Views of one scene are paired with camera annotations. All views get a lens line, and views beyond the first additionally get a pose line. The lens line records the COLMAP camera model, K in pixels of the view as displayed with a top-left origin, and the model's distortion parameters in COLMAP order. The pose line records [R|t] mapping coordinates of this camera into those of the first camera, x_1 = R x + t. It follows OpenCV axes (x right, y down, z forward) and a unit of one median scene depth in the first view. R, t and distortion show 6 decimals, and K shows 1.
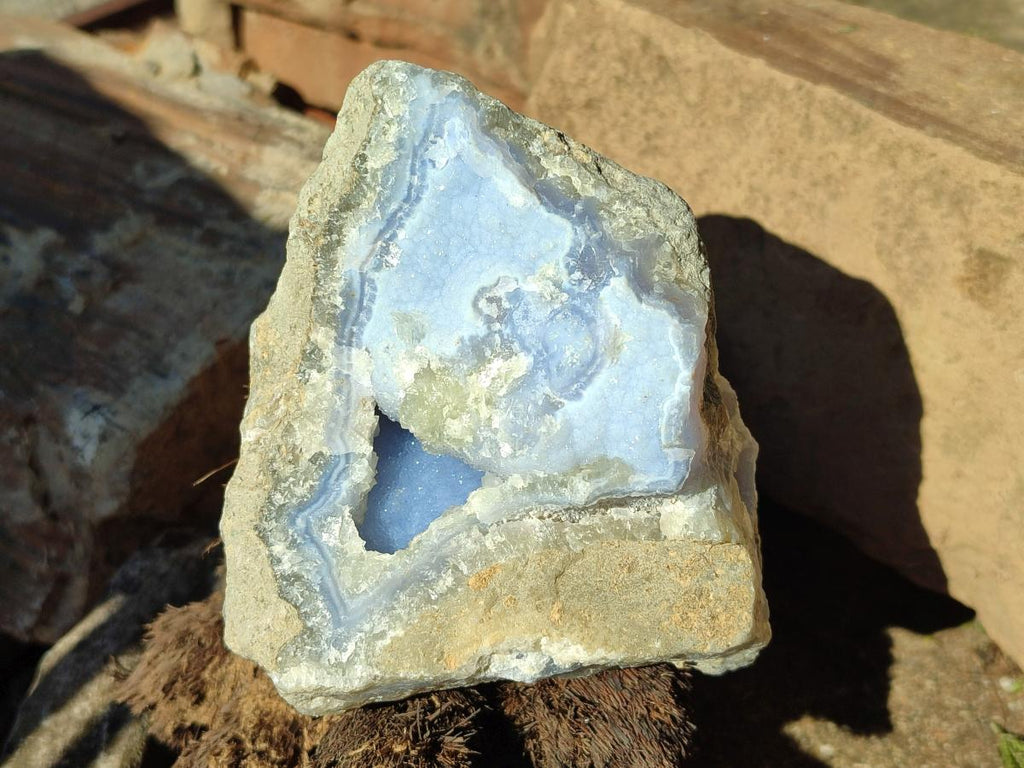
lens RADIAL K [[1578.3, 0, 505.6], [0, 1578.3, 378.0], [0, 0, 1]] dist [0.362890, -2.669414]
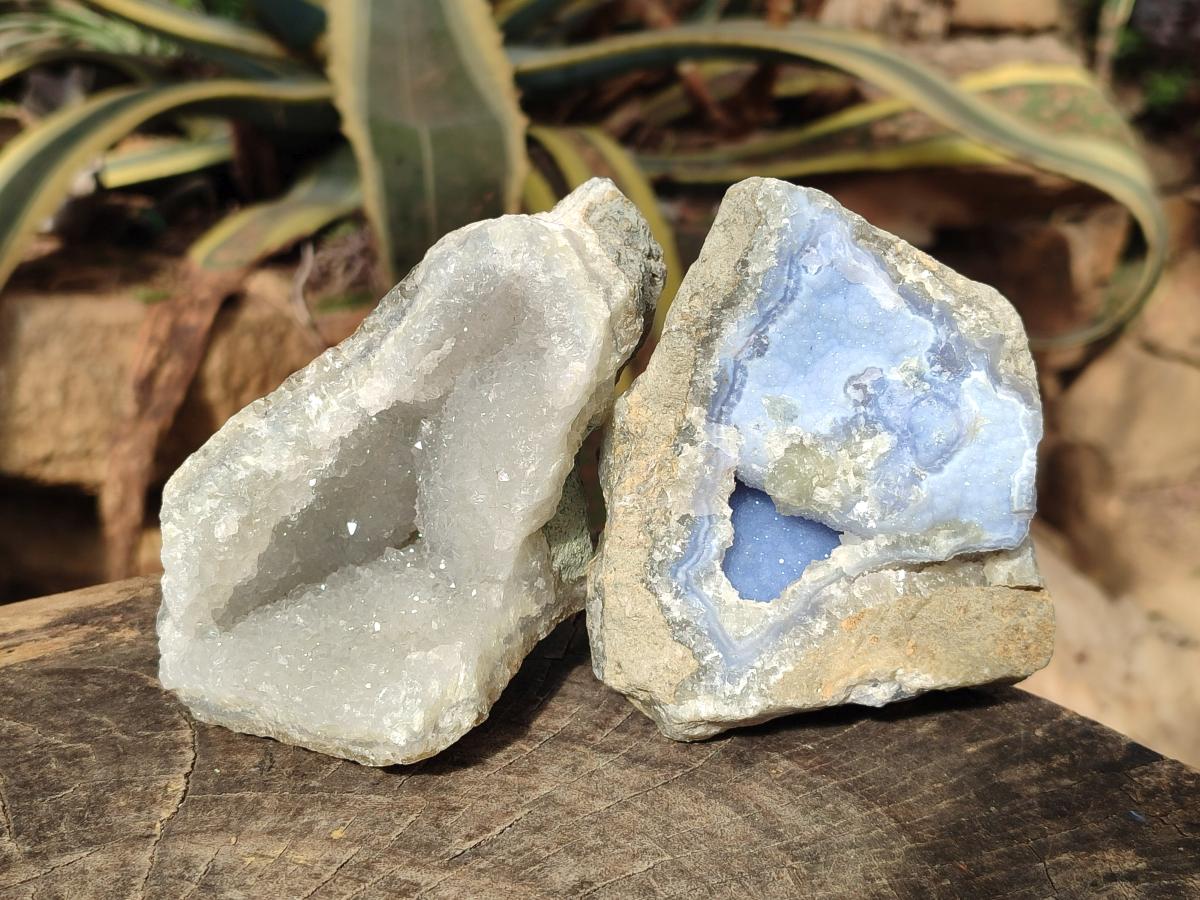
lens RADIAL K [[1849.5, 0, 592.5], [0, 1849.5, 443.0], [0, 0, 1]] dist [0.362890, -2.669414]
pose [[0.975959, -0.009010, 0.217768, -0.500185], [-0.002527, 0.998610, 0.052638, -0.079313], [-0.217939, -0.051923, 0.974580, -0.308491]]
